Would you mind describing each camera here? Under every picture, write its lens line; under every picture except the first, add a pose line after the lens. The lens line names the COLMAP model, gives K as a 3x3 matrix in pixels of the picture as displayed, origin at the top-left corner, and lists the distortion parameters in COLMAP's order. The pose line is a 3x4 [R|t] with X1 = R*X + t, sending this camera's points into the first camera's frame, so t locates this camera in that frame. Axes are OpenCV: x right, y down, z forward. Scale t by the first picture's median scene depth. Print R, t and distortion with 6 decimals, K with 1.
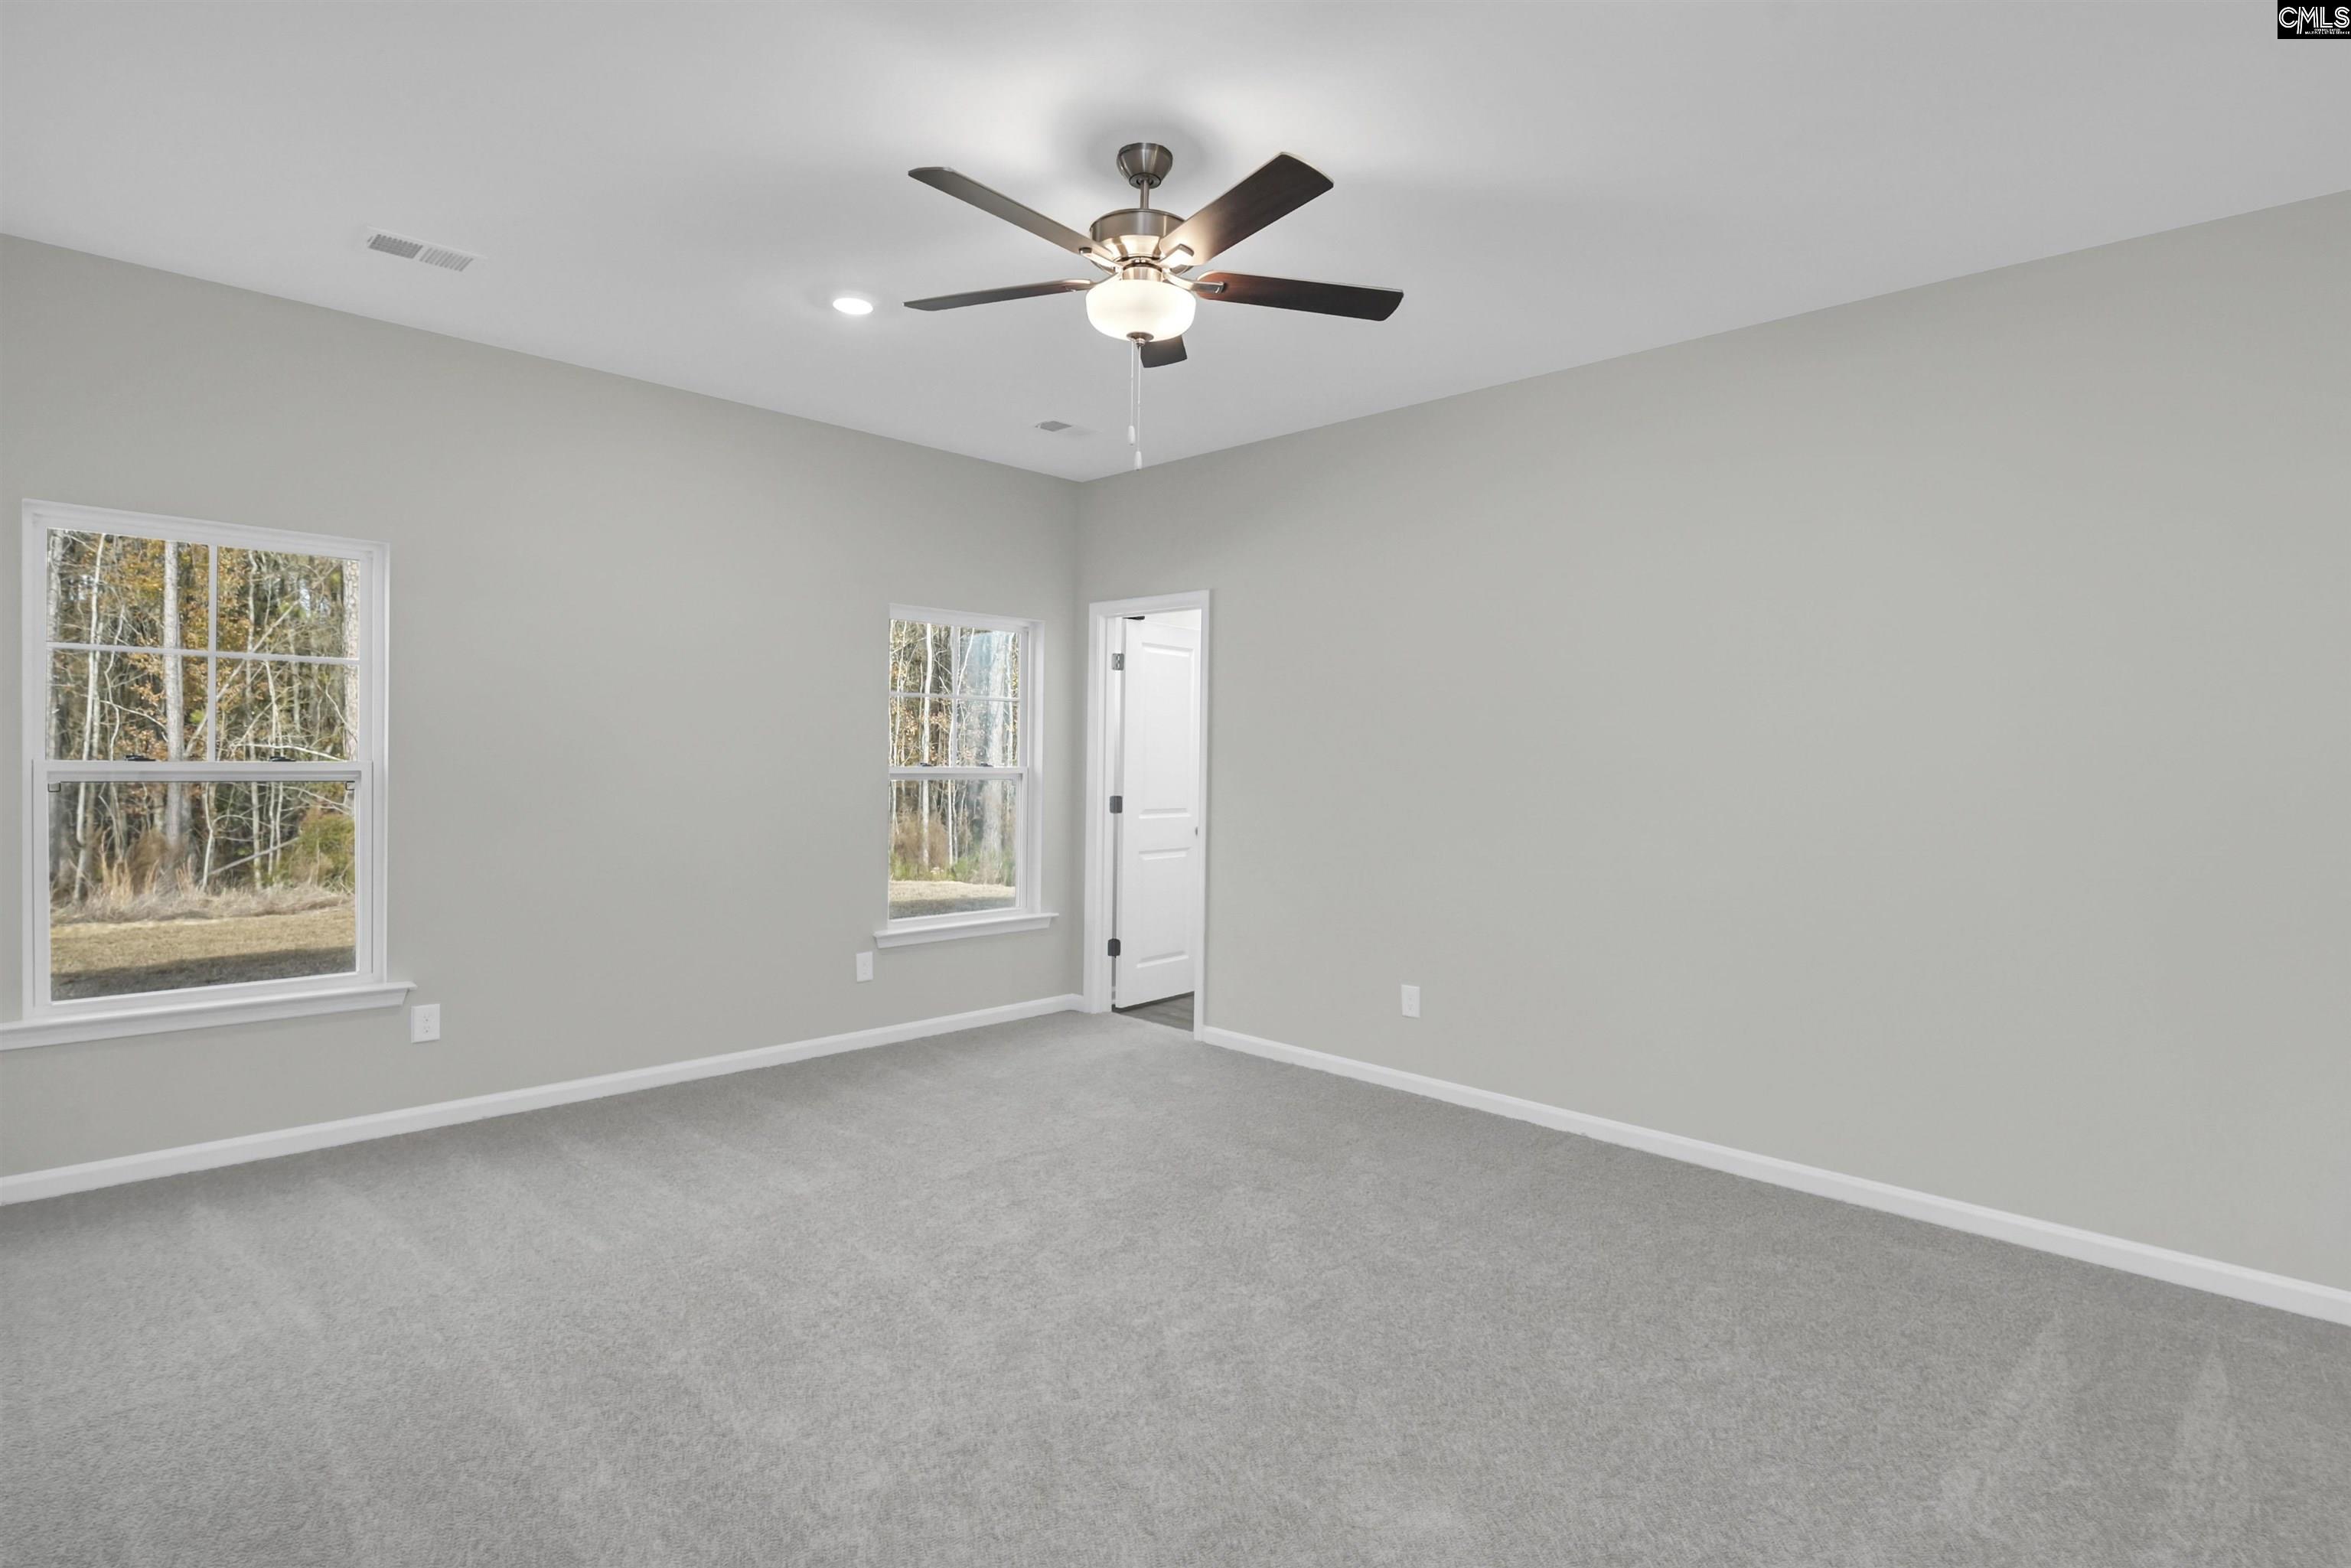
lens RADIAL K [[1165.2, 0, 1171.1], [0, 1165.2, 751.1], [0, 0, 1]] dist [0.001030, -0.007960]
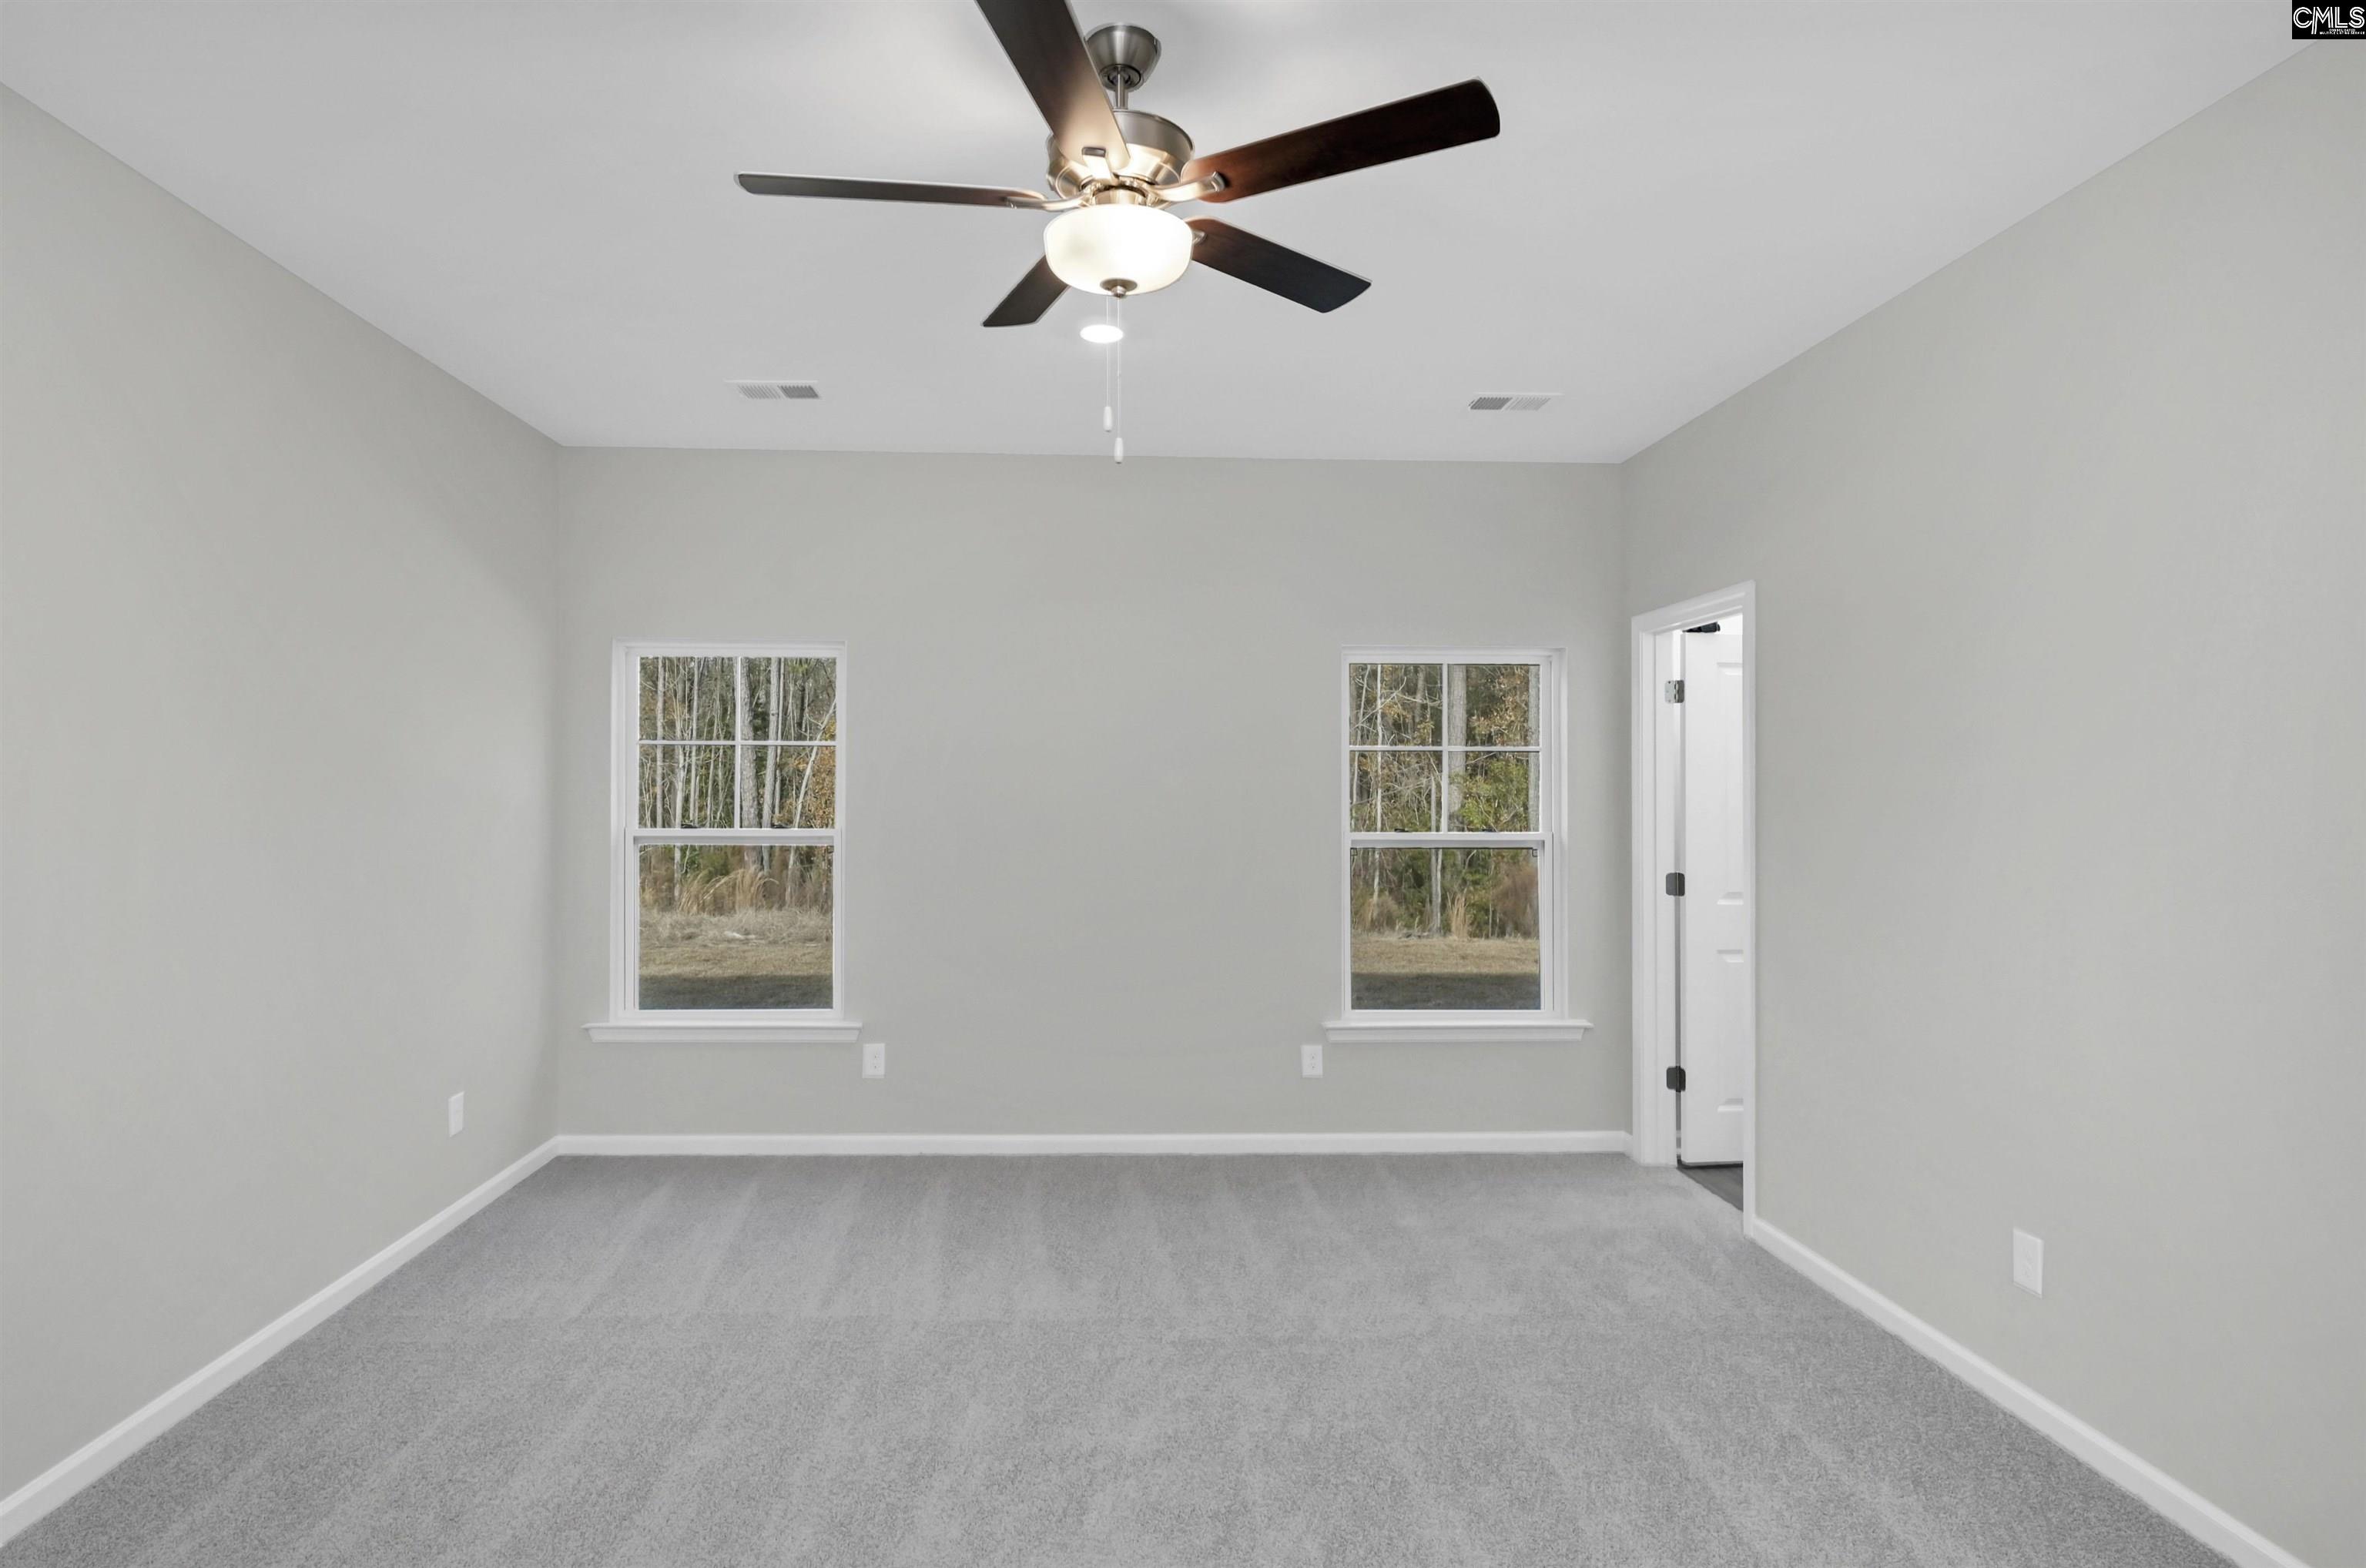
lens RADIAL K [[1202.8, 0, 1178.4], [0, 1202.8, 768.9], [0, 0, 1]] dist [-0.004559, -0.000376]
pose [[0.724272, -0.021724, -0.689172, 0.345756], [0.010302, 0.999733, -0.020686, -0.020756], [0.689437, 0.007883, 0.724303, 0.314957]]
